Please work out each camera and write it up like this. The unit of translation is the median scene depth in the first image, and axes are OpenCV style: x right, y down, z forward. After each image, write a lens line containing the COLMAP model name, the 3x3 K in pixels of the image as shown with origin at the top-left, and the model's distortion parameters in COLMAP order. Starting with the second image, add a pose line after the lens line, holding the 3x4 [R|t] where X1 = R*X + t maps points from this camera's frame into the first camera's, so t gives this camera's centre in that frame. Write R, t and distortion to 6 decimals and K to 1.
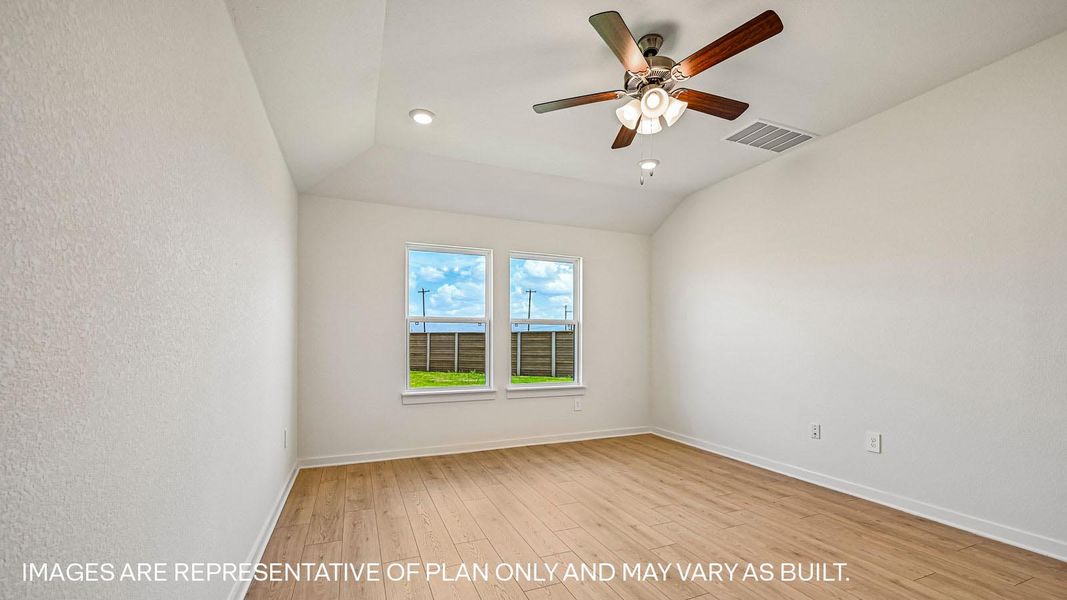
lens RADIAL K [[440.5, 0, 563.3], [0, 440.5, 351.1], [0, 0, 1]] dist [0.000125, 0.000898]
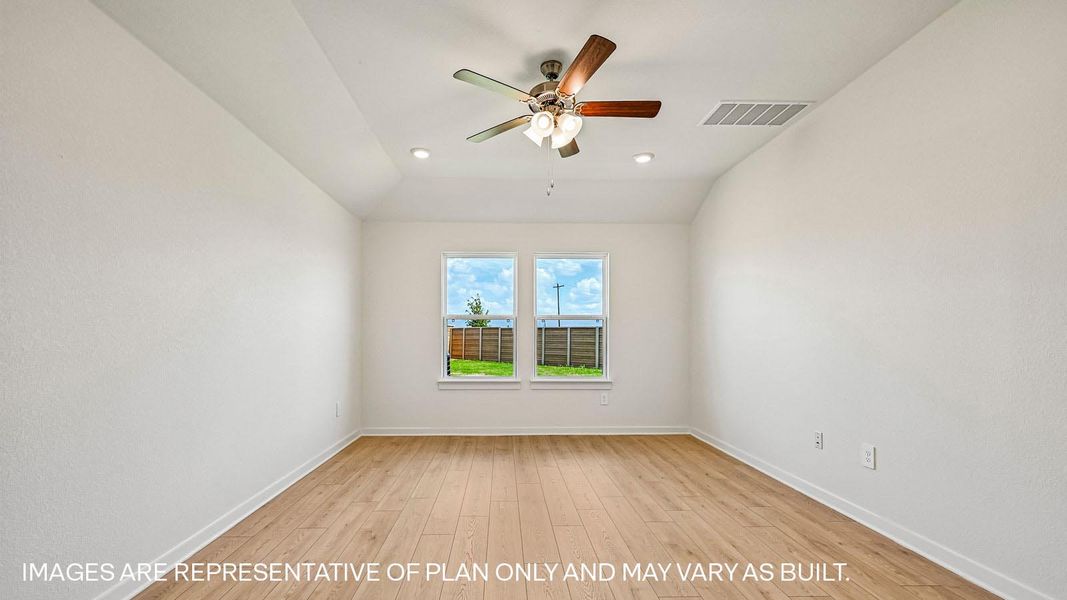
lens RADIAL K [[465.2, 0, 533.7], [0, 465.2, 339.0], [0, 0, 1]] dist [0.025333, -0.000533]
pose [[0.928513, 0.003954, -0.371279, 0.300050], [-0.009628, 0.999863, -0.013430, 0.000636], [0.371175, 0.016045, 0.928424, -0.055896]]
